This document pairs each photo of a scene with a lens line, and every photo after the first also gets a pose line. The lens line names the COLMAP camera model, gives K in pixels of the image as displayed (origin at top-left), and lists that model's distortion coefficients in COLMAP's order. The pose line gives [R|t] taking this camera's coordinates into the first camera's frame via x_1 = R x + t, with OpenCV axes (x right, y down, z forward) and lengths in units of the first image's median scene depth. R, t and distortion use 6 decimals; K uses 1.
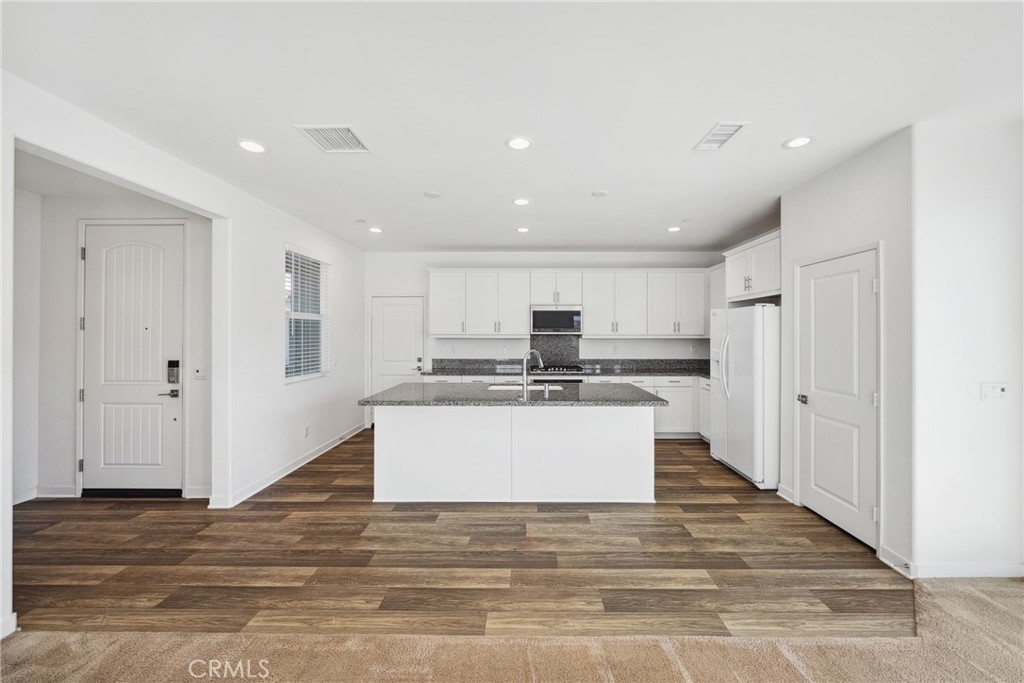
lens RADIAL K [[372.0, 0, 525.4], [0, 372.0, 330.3], [0, 0, 1]] dist [-0.001978, -0.000045]
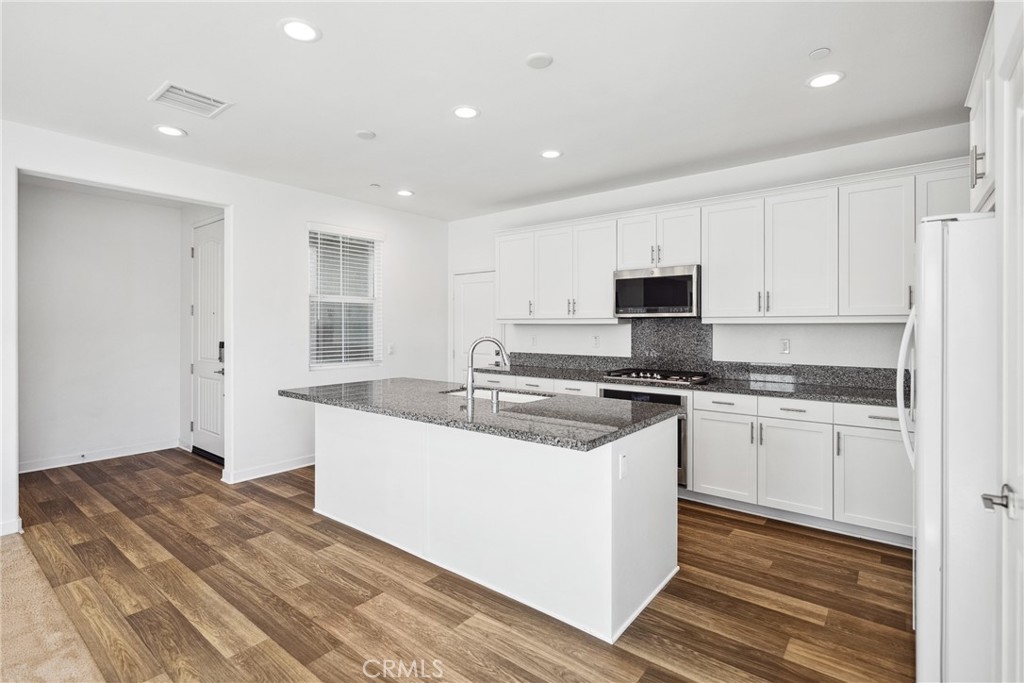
lens RADIAL K [[491.3, 0, 514.0], [0, 491.3, 325.7], [0, 0, 1]] dist [0.002144, -0.000281]
pose [[0.784124, -0.001525, -0.620602, 0.662443], [0.005842, 0.999971, 0.004924, 0.032703], [0.620577, -0.007487, 0.784110, 0.407311]]
